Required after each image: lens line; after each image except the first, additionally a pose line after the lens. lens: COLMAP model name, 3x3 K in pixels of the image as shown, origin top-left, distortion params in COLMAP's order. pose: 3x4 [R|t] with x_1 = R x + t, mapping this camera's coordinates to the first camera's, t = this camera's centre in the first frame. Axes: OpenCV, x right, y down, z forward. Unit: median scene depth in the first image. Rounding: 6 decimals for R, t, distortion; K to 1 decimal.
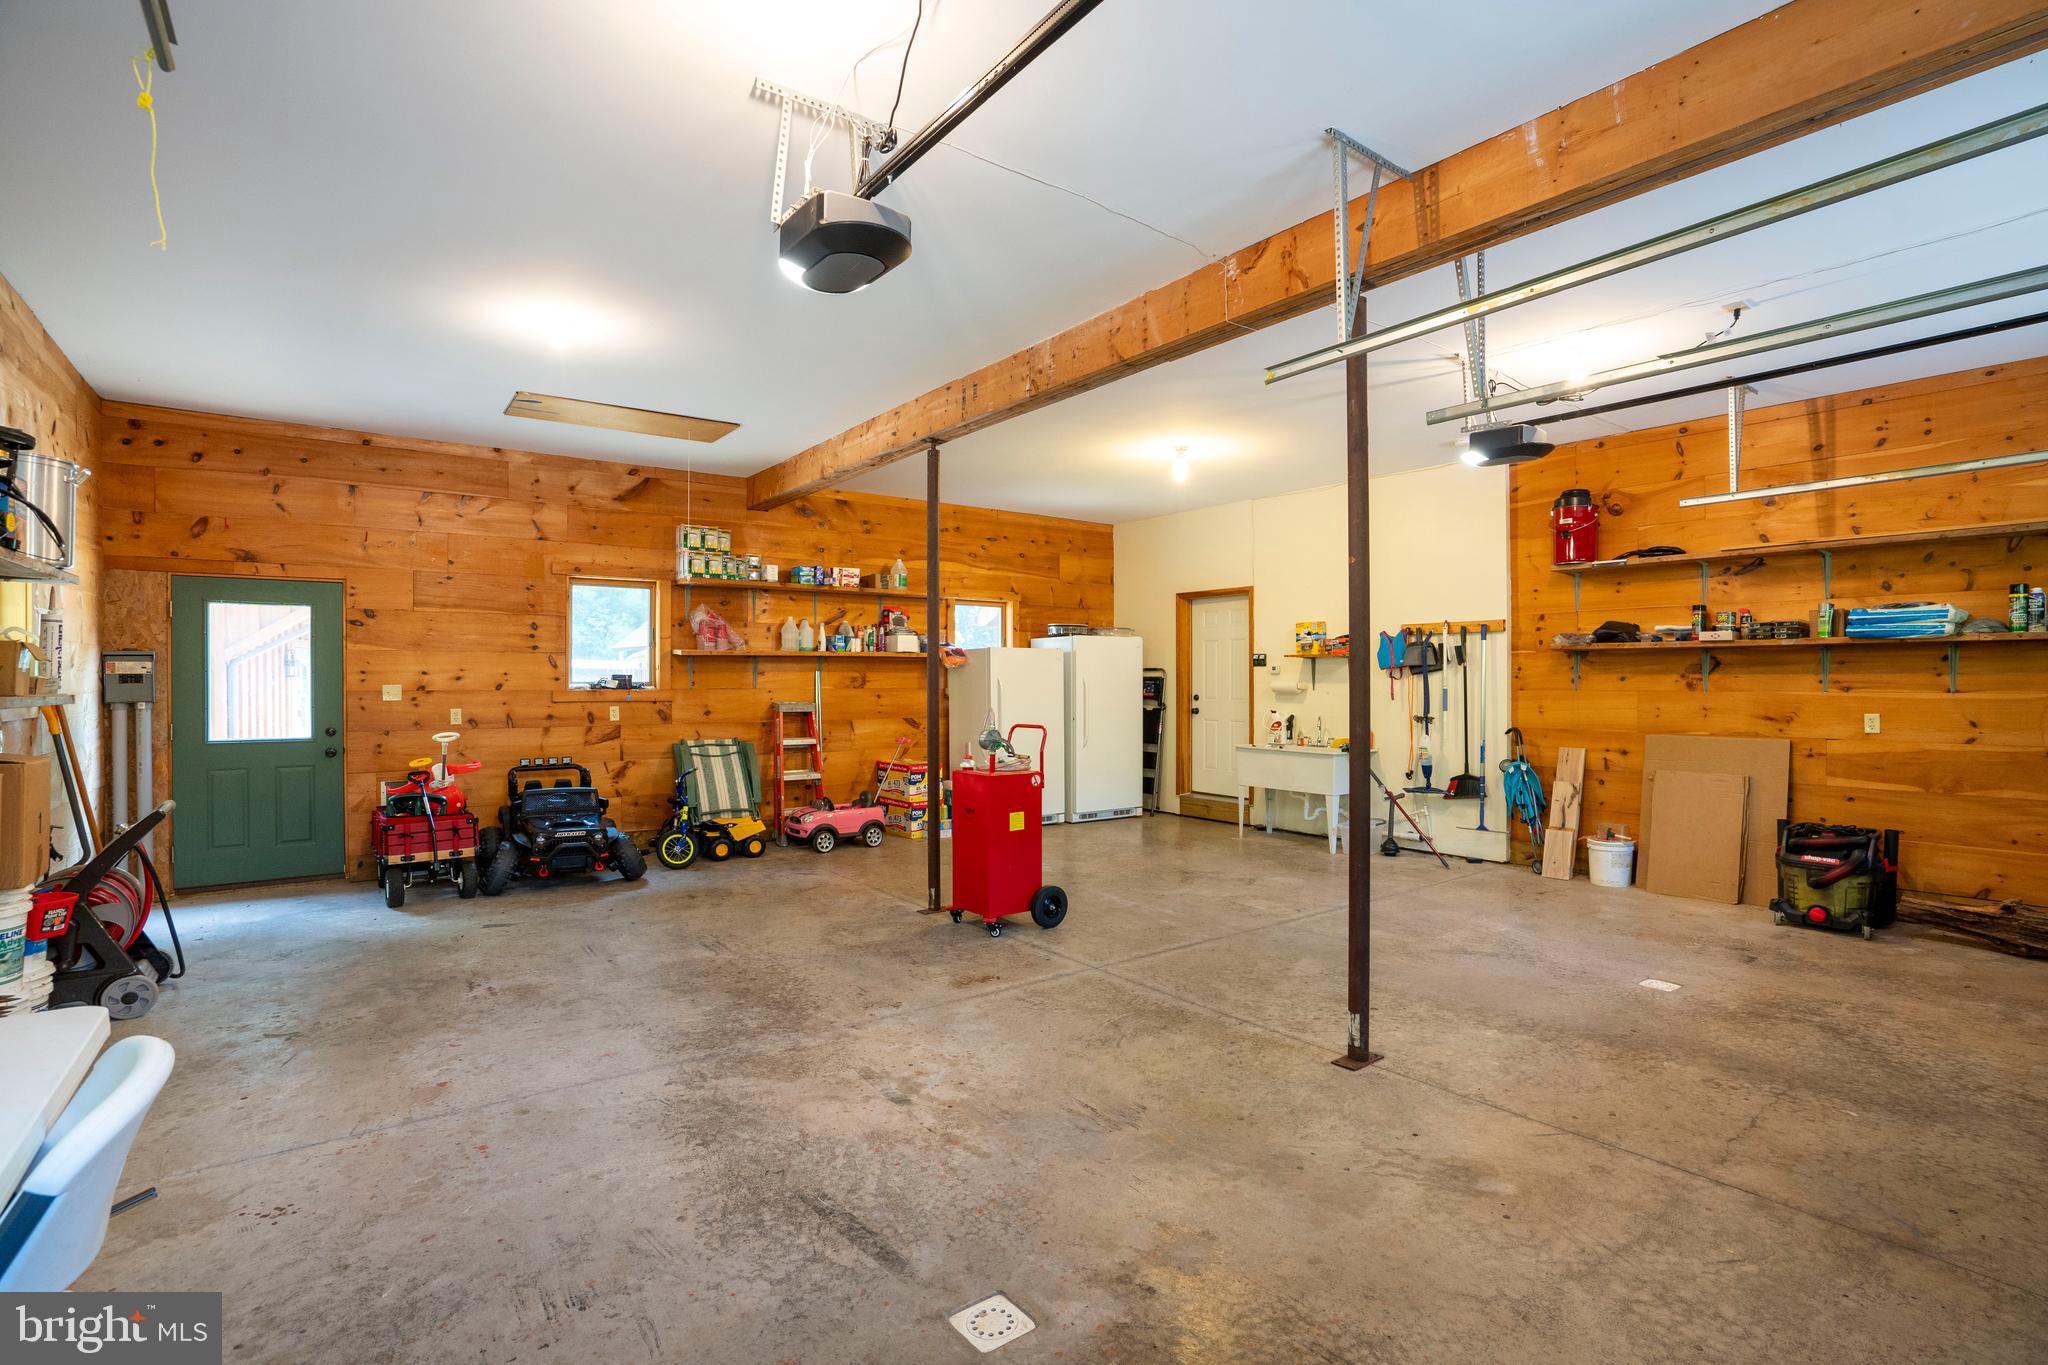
lens RADIAL K [[946.2, 0, 1035.5], [0, 946.2, 683.8], [0, 0, 1]] dist [-0.056682, 0.019337]
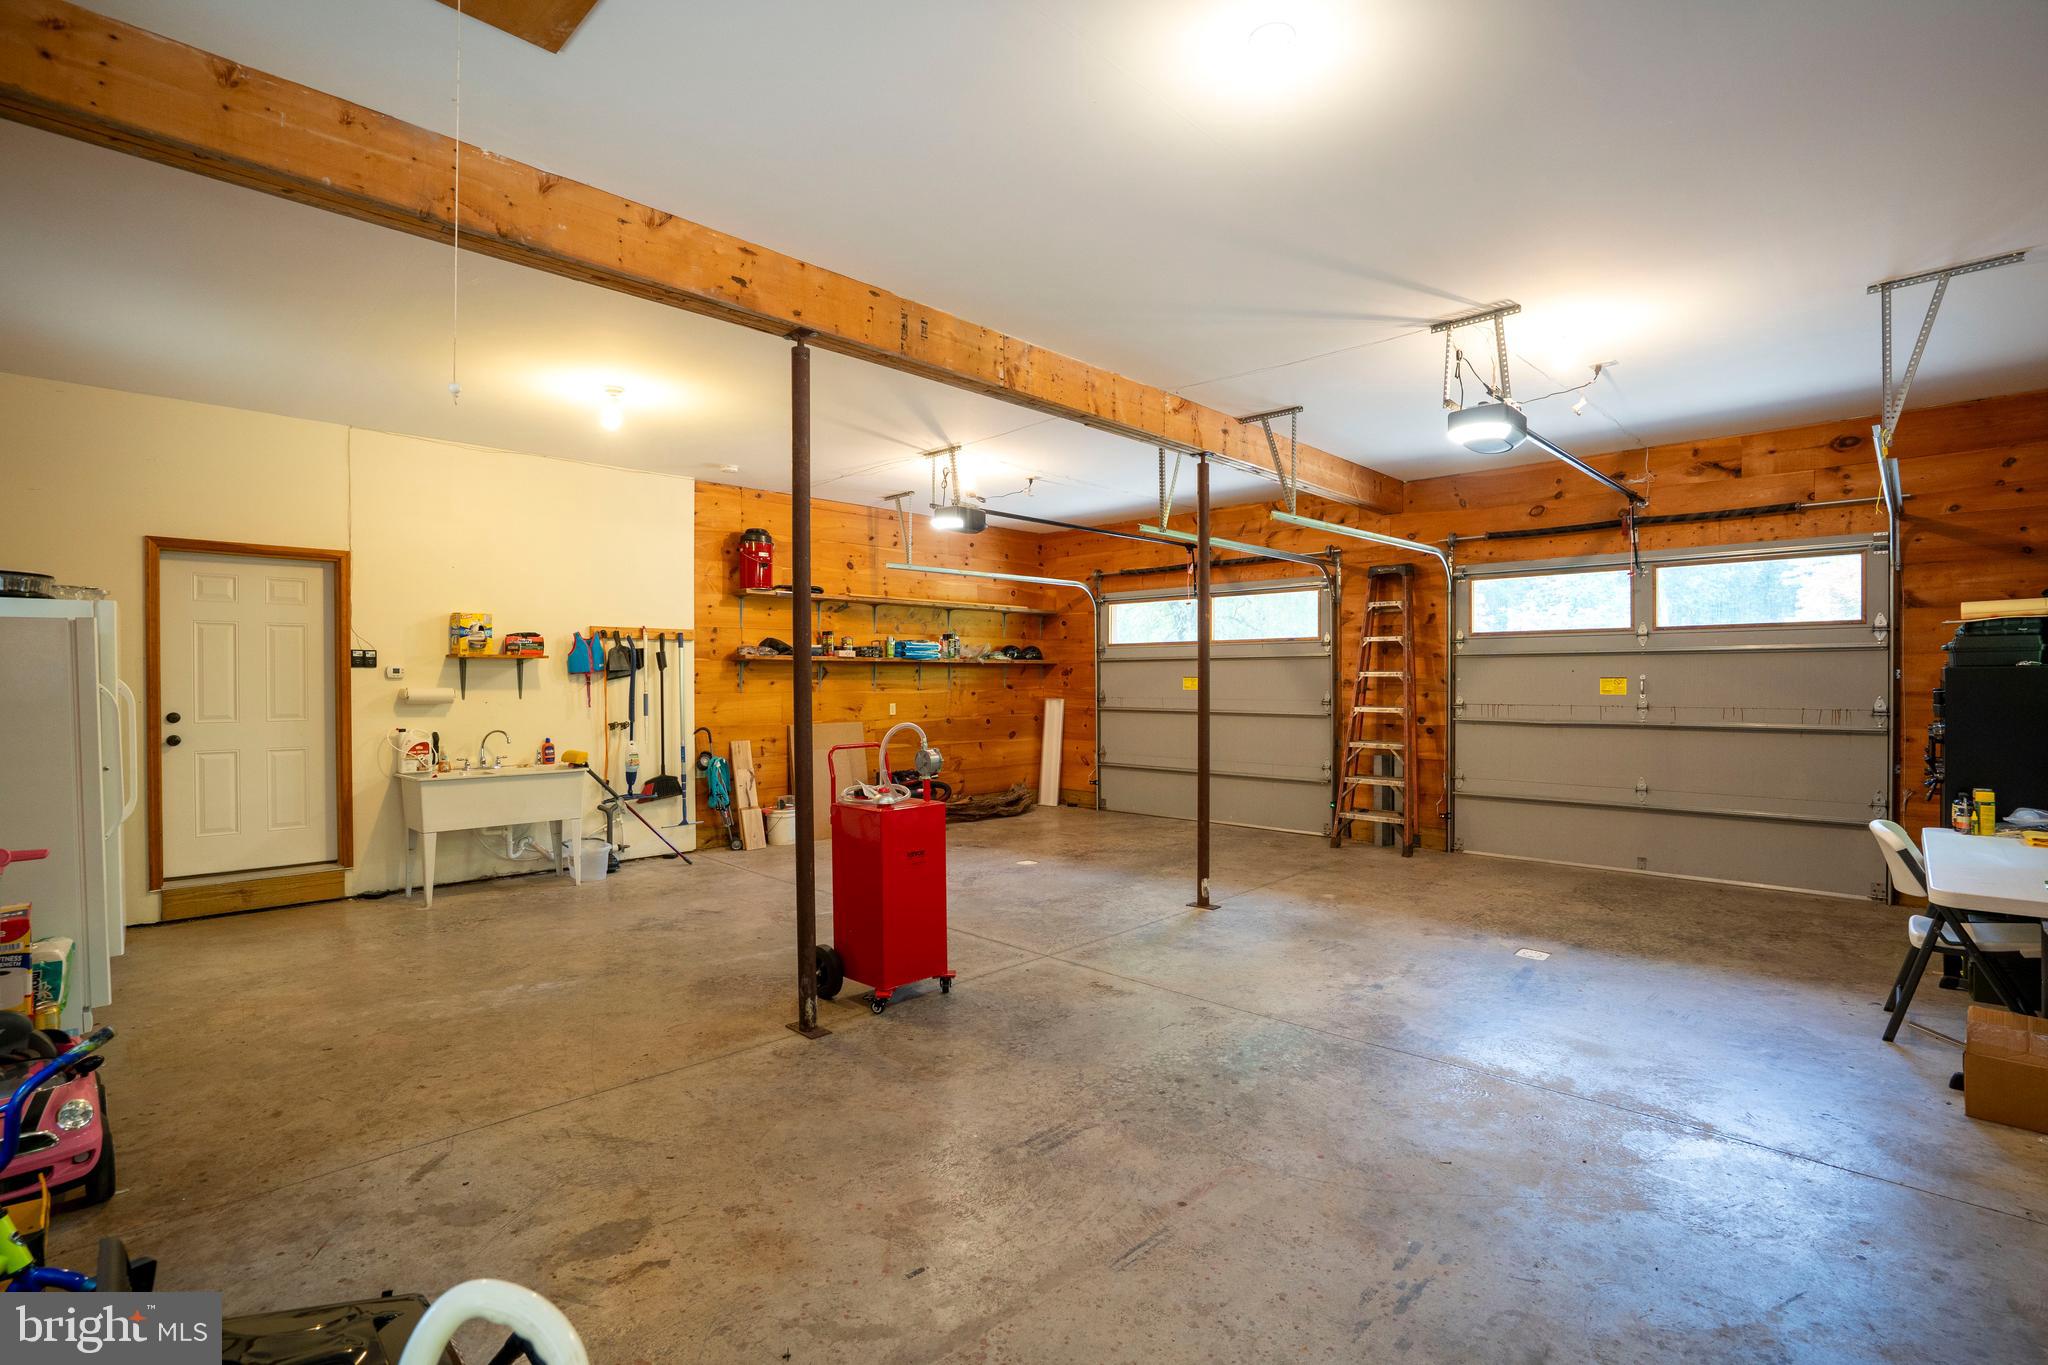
lens RADIAL K [[946.2, 0, 1031.0], [0, 946.2, 675.4], [0, 0, 1]] dist [-0.056682, 0.019337]
pose [[-0.149663, 0.004096, 0.988729, -0.941641], [0.006474, 0.999974, -0.003163, -0.012721], [-0.988716, 0.005928, -0.149686, 1.114914]]
